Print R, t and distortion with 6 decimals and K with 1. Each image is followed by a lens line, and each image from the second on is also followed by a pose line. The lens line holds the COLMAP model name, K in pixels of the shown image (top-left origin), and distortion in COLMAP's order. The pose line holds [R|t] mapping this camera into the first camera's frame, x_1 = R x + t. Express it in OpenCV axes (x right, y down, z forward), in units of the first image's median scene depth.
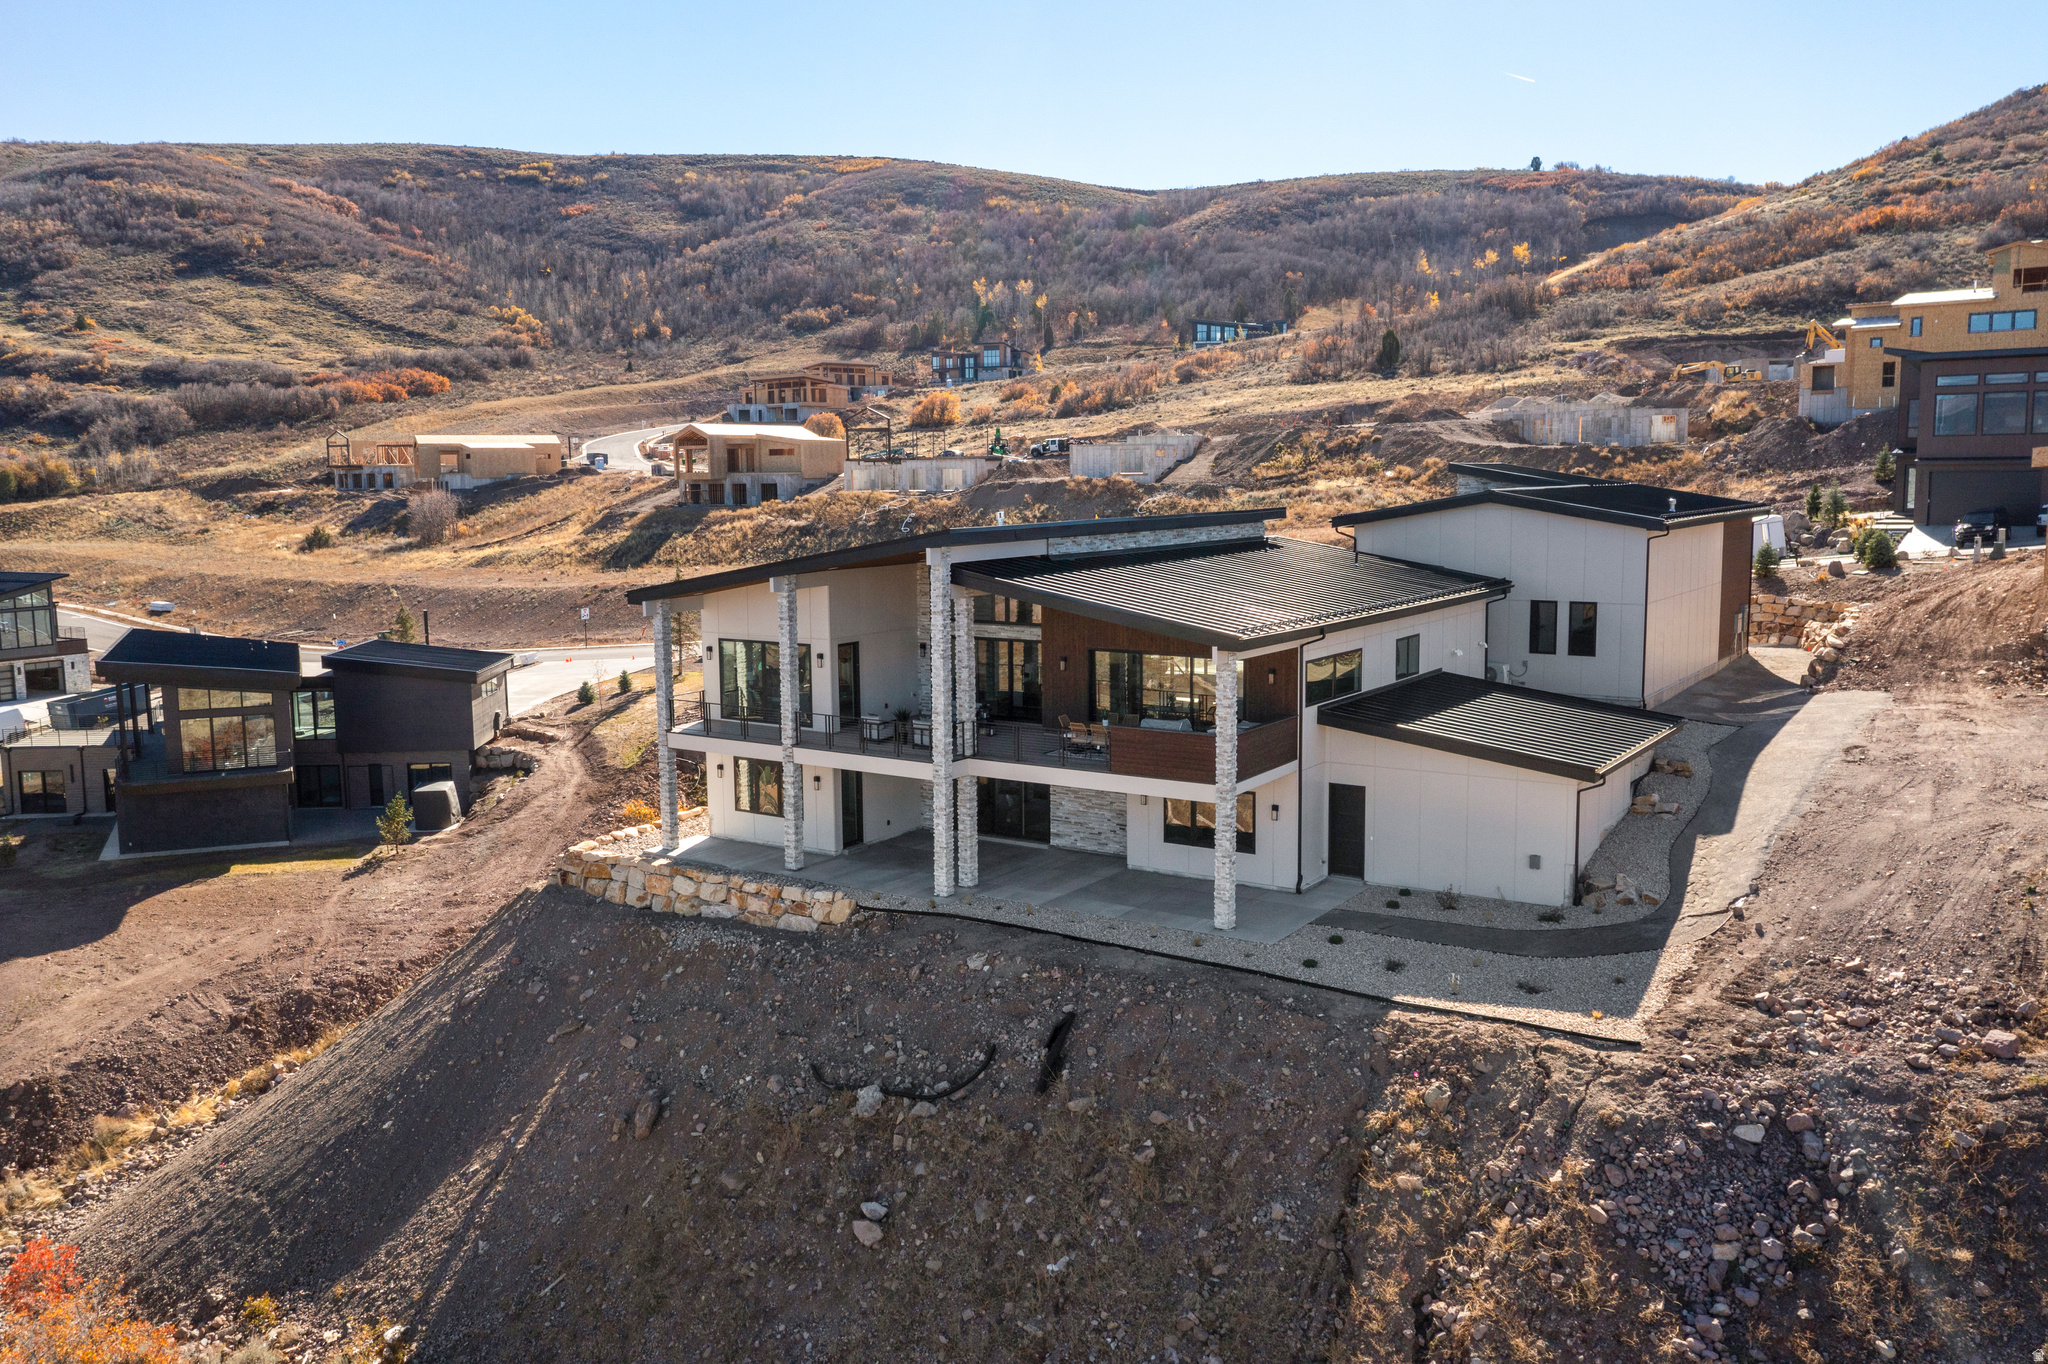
lens RADIAL K [[1629.7, 0, 1029.2], [0, 1629.7, 675.9], [0, 0, 1]] dist [-0.011180, 0.007914]
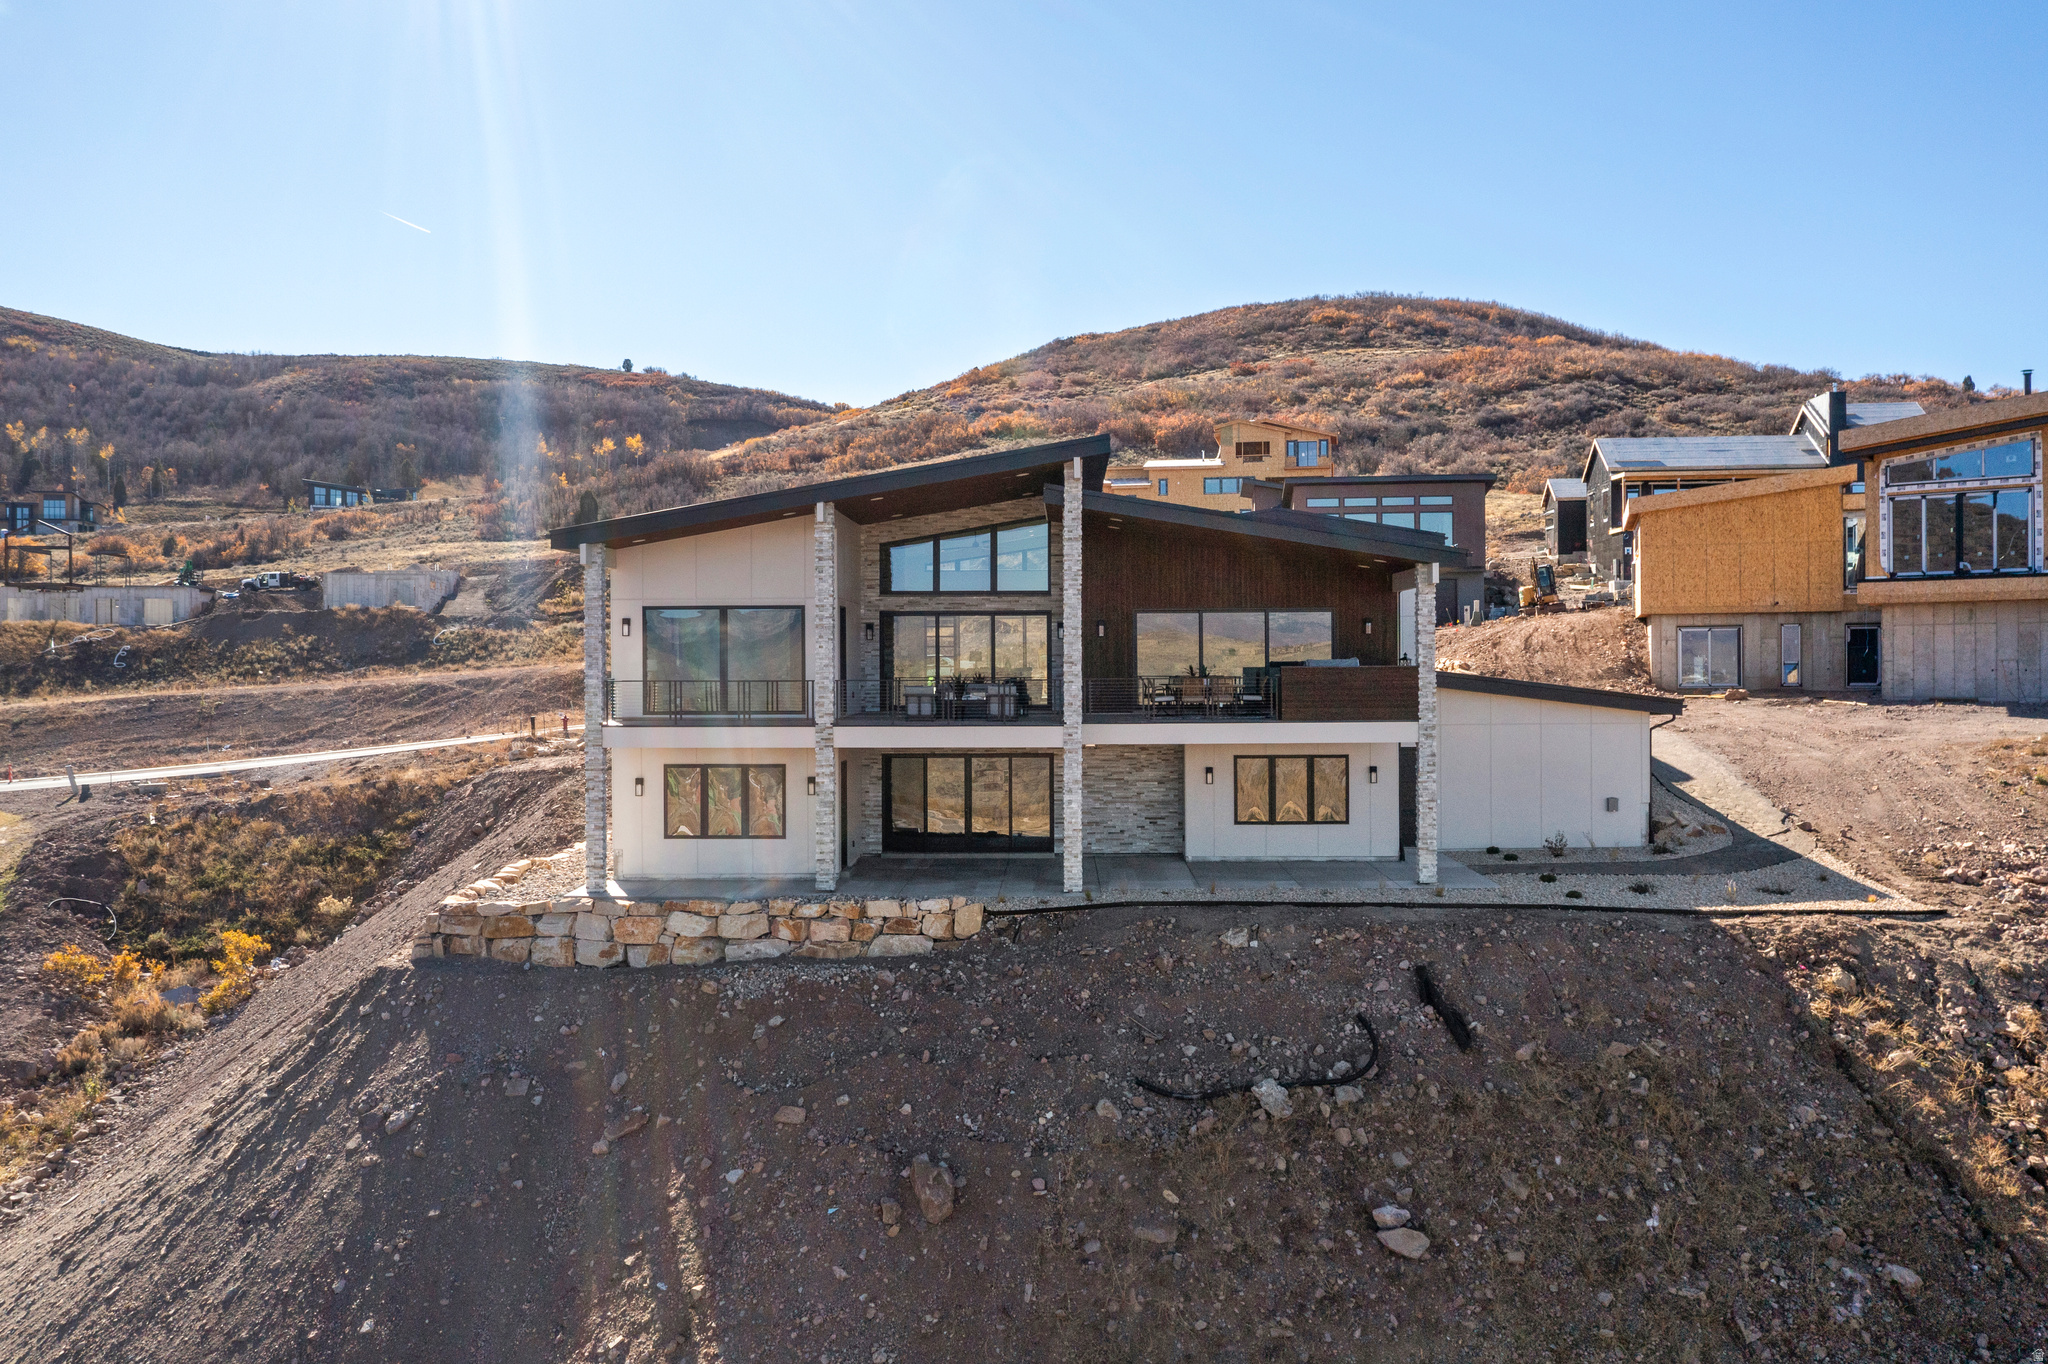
lens RADIAL K [[1629.7, 0, 1029.2], [0, 1629.7, 675.9], [0, 0, 1]] dist [-0.011180, 0.007914]
pose [[0.839804, 0.005512, 0.542862, -0.071050], [0.062450, 0.992330, -0.106685, 0.015804], [-0.539286, 0.123496, 0.833018, 0.045404]]
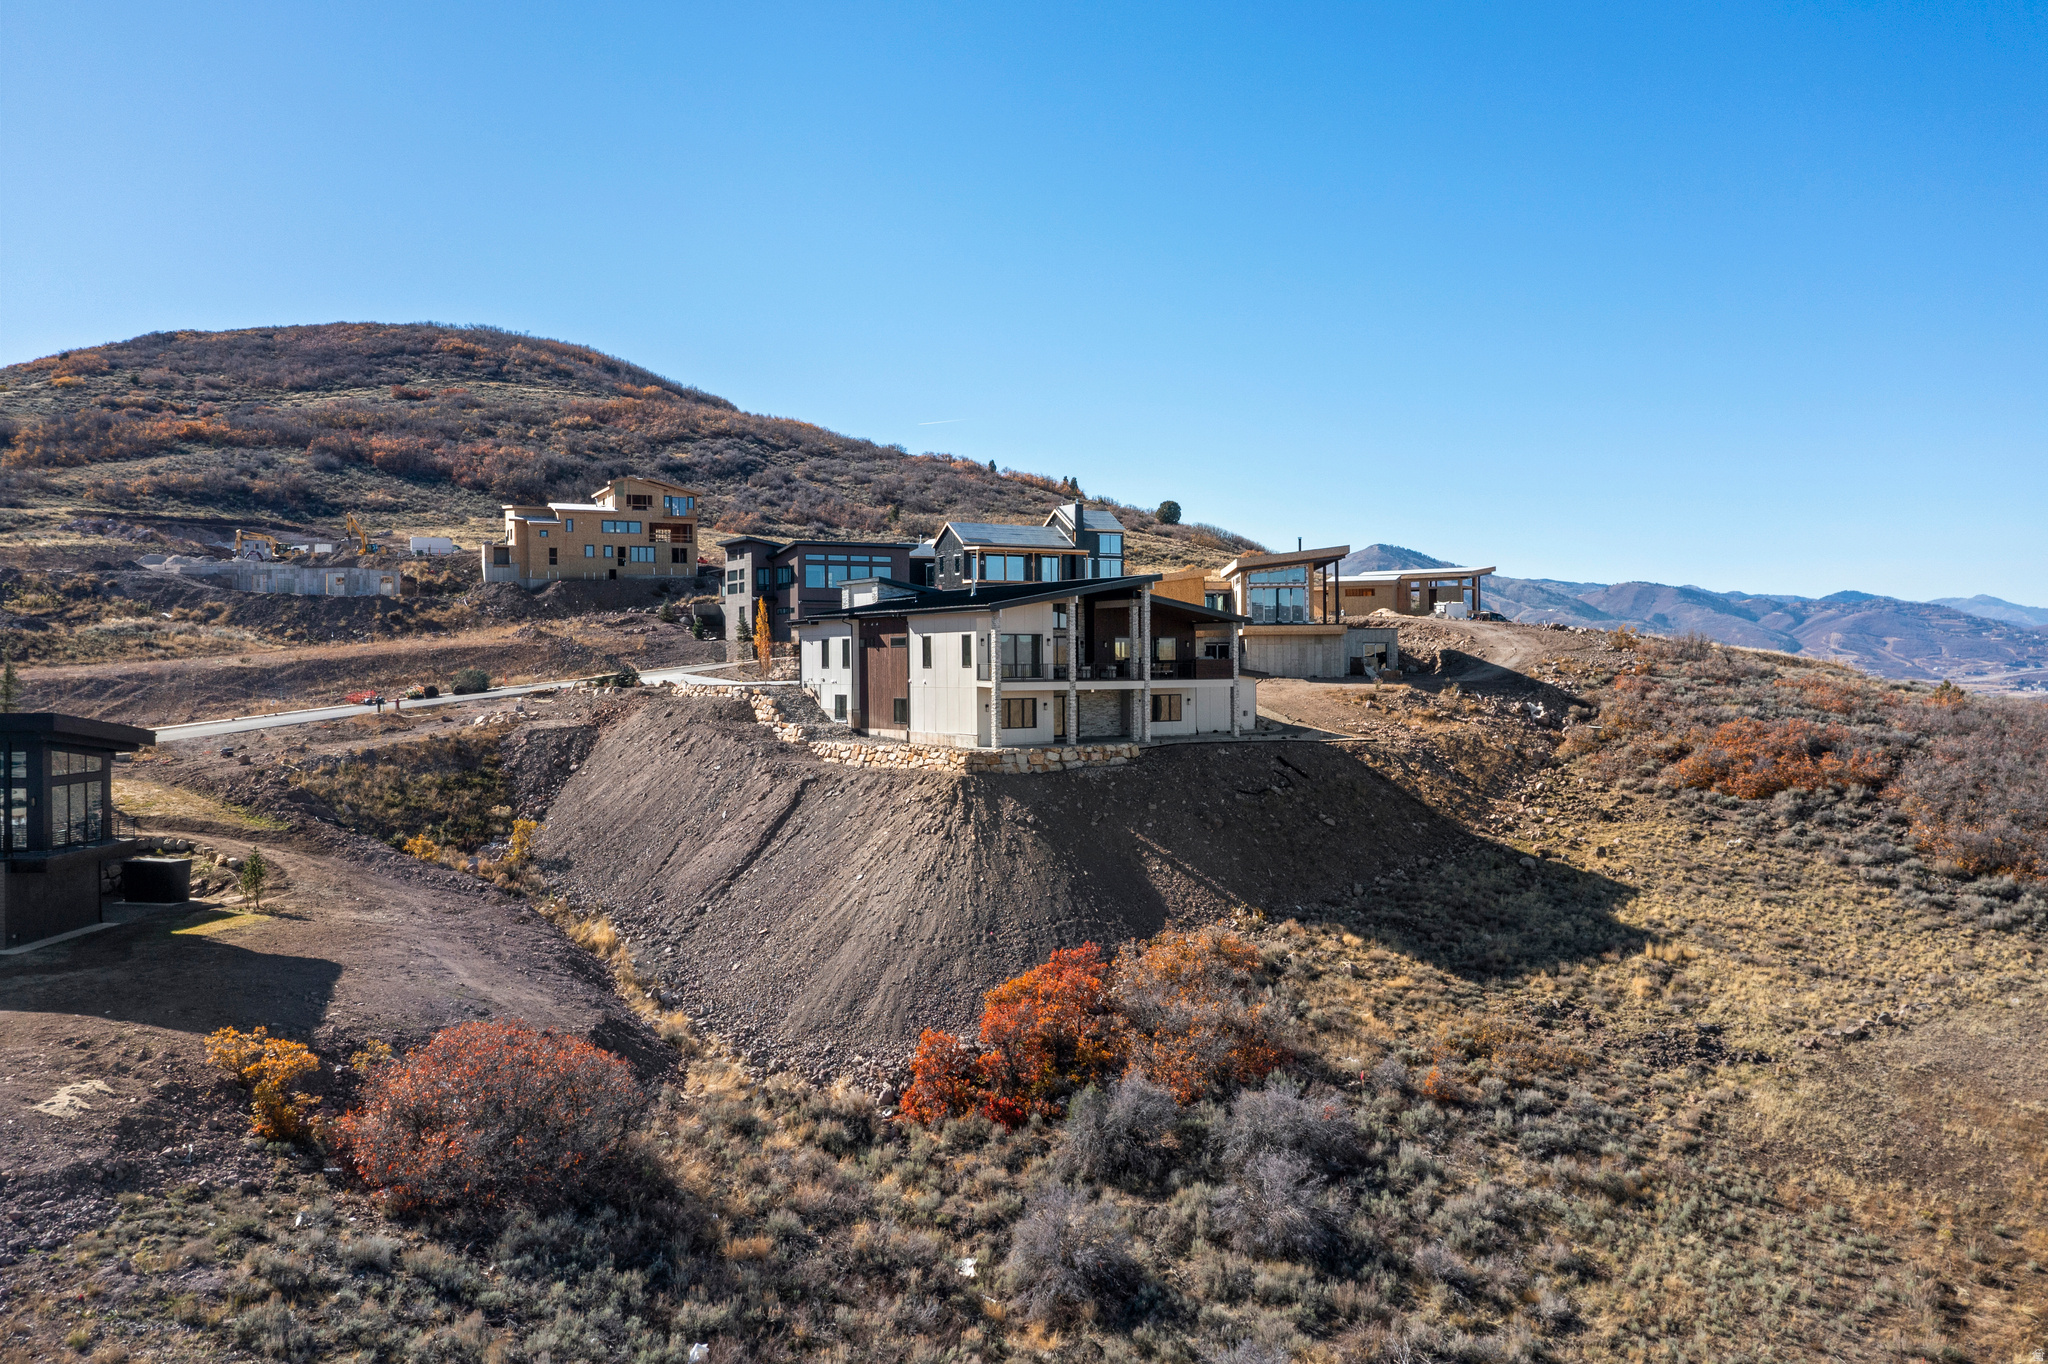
lens RADIAL K [[1629.7, 0, 1029.2], [0, 1629.7, 675.9], [0, 0, 1]] dist [-0.011180, 0.007914]
pose [[0.353355, 0.007447, 0.935460, -0.296538], [0.117393, 0.991711, -0.052238, 0.019695], [-0.928094, 0.128275, 0.349552, 0.052533]]
